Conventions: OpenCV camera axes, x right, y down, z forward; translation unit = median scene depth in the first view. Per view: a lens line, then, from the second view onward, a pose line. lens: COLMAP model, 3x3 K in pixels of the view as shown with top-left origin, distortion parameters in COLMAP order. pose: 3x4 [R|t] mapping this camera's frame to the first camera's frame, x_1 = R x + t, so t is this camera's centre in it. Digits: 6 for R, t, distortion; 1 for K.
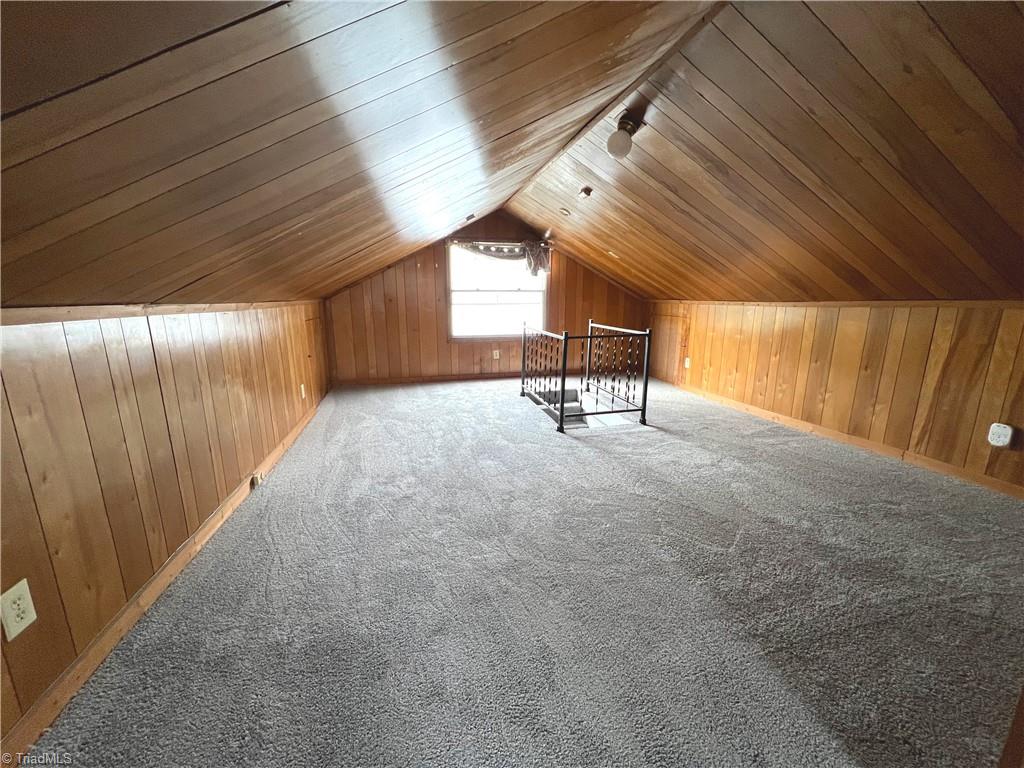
lens RADIAL K [[396.4, 0, 514.6], [0, 396.4, 389.3], [0, 0, 1]] dist [-0.001866, 0.000556]
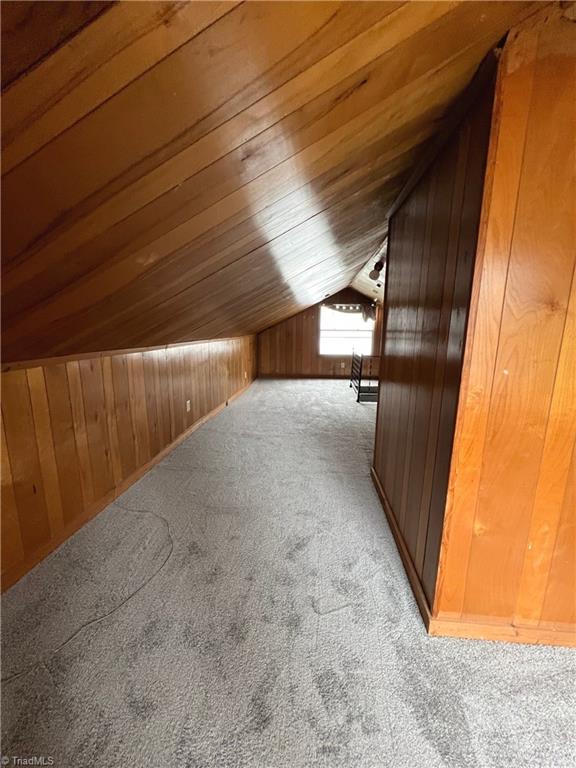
lens RADIAL K [[297.3, 0, 288.9], [0, 297.3, 383.6], [0, 0, 1]] dist [-0.001866, 0.000556]
pose [[0.942096, 0.070010, -0.327953, 0.372759], [-0.083577, 0.996123, -0.027440, 0.112772], [0.324761, 0.053260, 0.944295, -0.748125]]
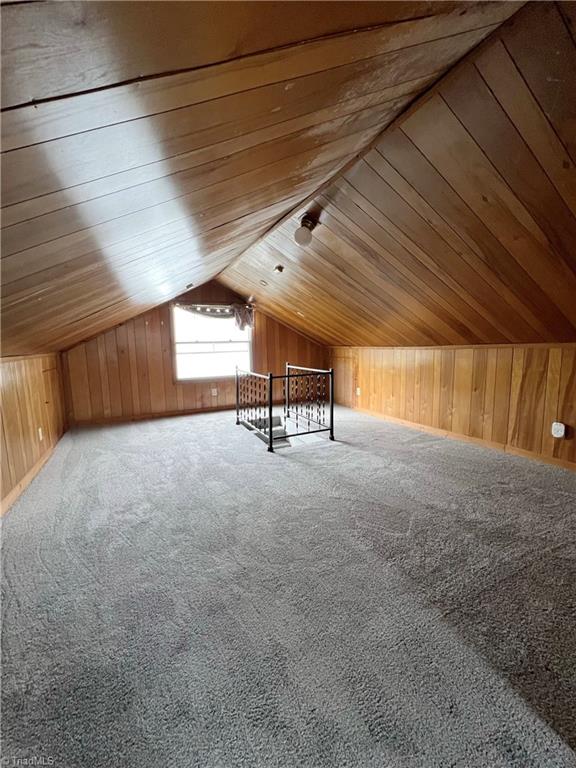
lens RADIAL K [[307.4, 0, 285.0], [0, 307.4, 388.9], [0, 0, 1]] dist [-0.001998, 0.000804]
pose [[0.981540, -0.047450, 0.185279, -0.015395], [0.063244, 0.994763, -0.080286, -0.013187], [-0.180499, 0.090522, 0.979401, 0.019182]]
